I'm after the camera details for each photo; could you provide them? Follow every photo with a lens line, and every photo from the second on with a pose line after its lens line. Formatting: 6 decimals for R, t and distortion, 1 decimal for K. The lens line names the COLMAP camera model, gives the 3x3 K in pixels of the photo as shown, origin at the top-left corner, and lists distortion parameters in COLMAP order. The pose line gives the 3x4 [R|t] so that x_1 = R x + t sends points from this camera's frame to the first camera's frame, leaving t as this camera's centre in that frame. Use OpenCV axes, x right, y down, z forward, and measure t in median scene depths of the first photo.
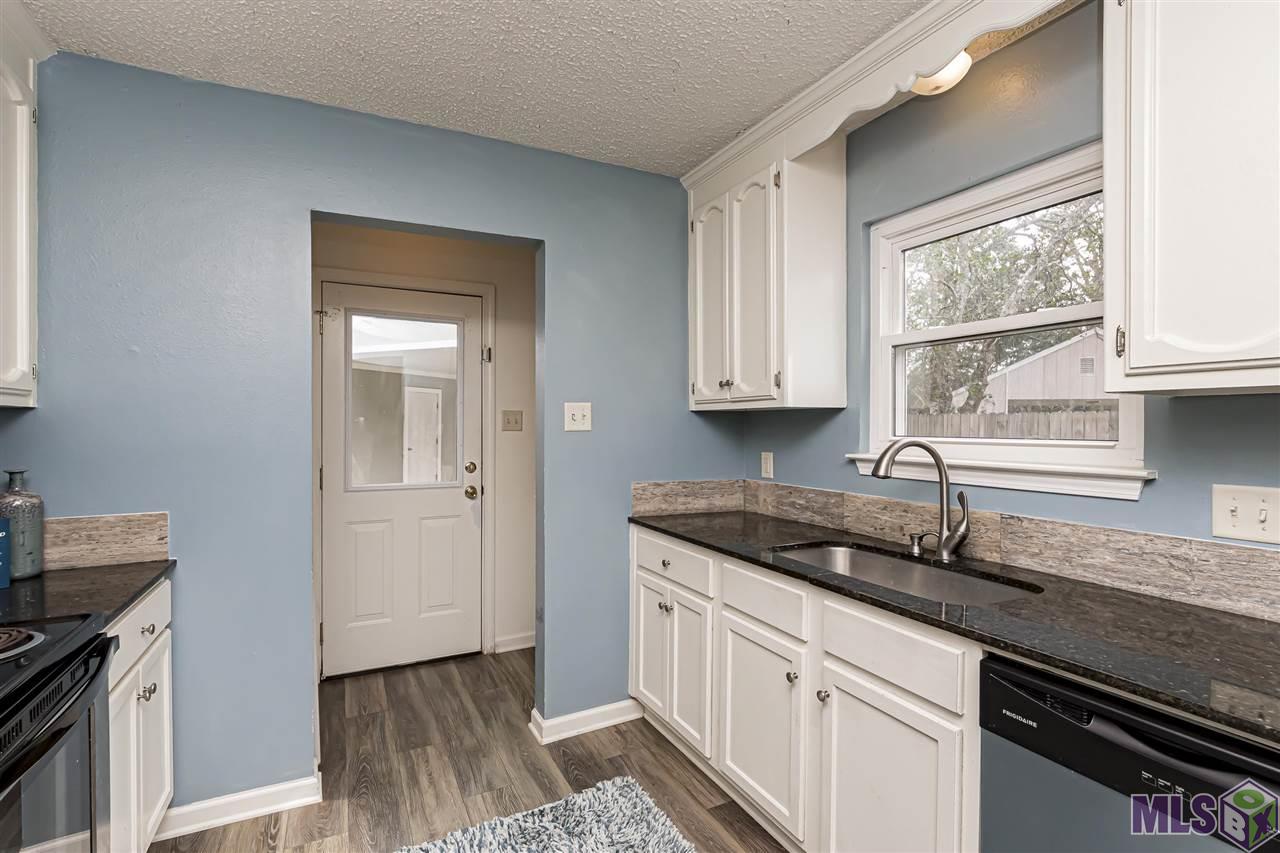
lens RADIAL K [[631.6, 0, 640.0], [0, 631.6, 426.5], [0, 0, 1]] dist [-0.001152, -0.000643]
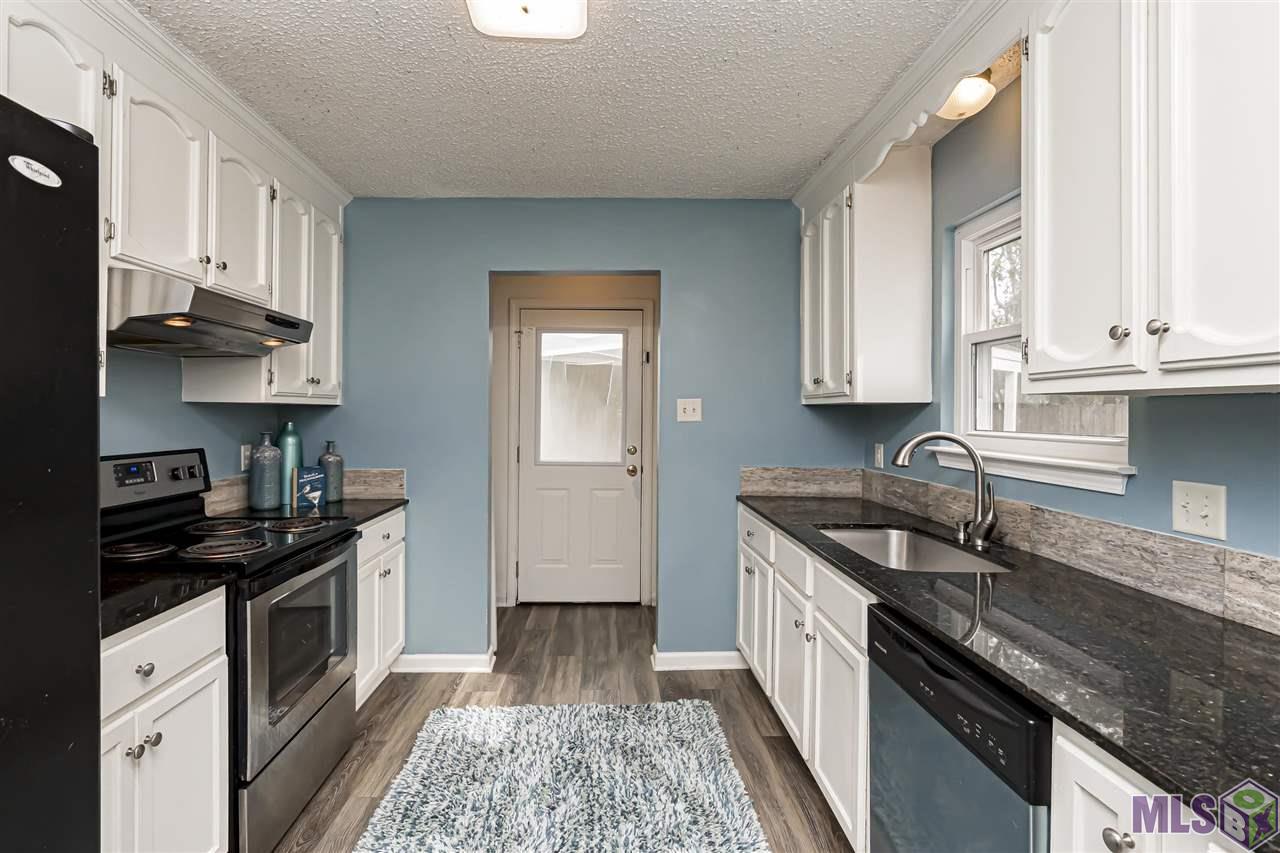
lens RADIAL K [[602.0, 0, 604.1], [0, 602.0, 411.5], [0, 0, 1]] dist [0.001726, 0.000234]
pose [[0.919529, 0.004917, -0.392991, 0.249367], [-0.007818, 0.999953, -0.005782, -0.005667], [0.392944, 0.008390, 0.919524, -0.165644]]
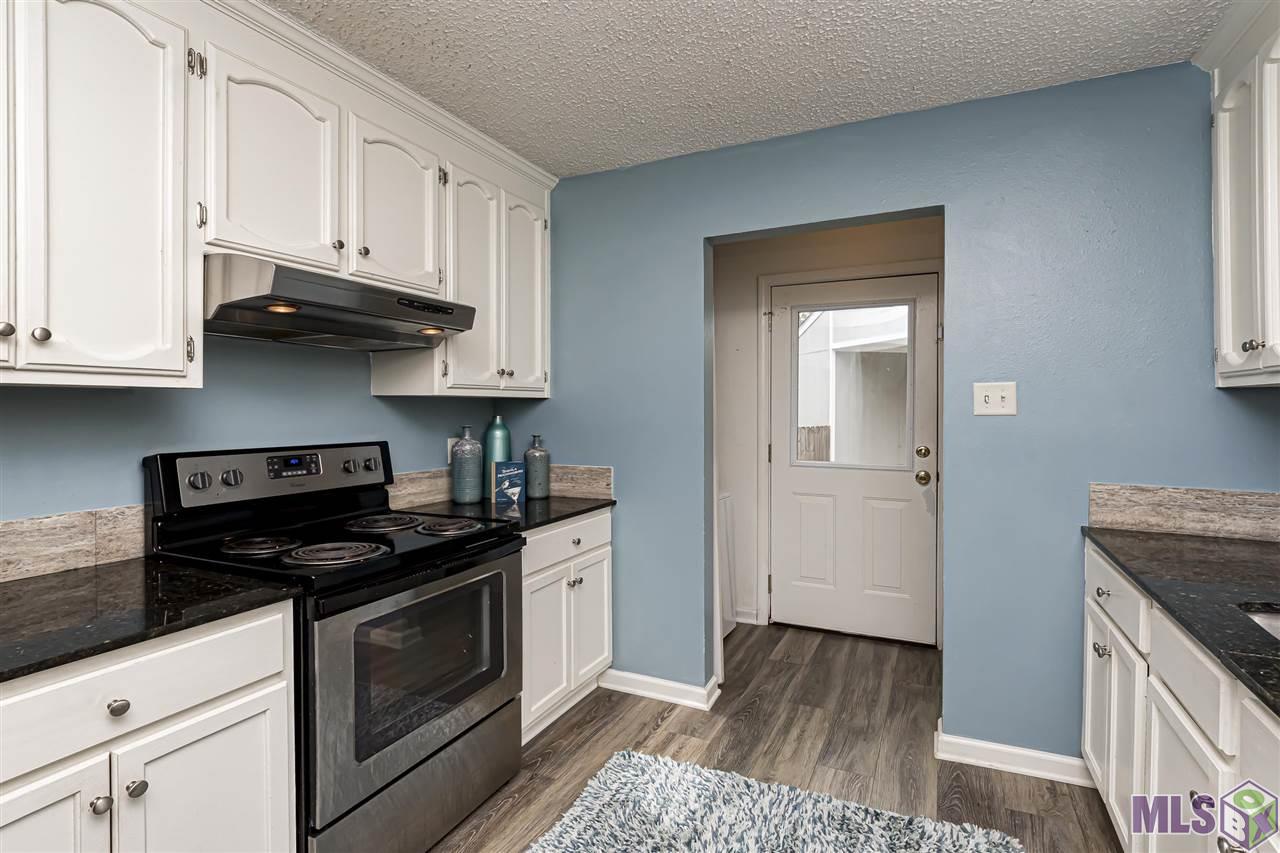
lens RADIAL K [[584.7, 0, 597.1], [0, 584.7, 408.5], [0, 0, 1]] dist [-0.002011, -0.001533]
pose [[0.613516, 0.002788, -0.789677, 0.235415], [-0.002252, 0.999996, 0.001781, -0.003043], [0.789679, 0.000686, 0.613520, 0.104718]]
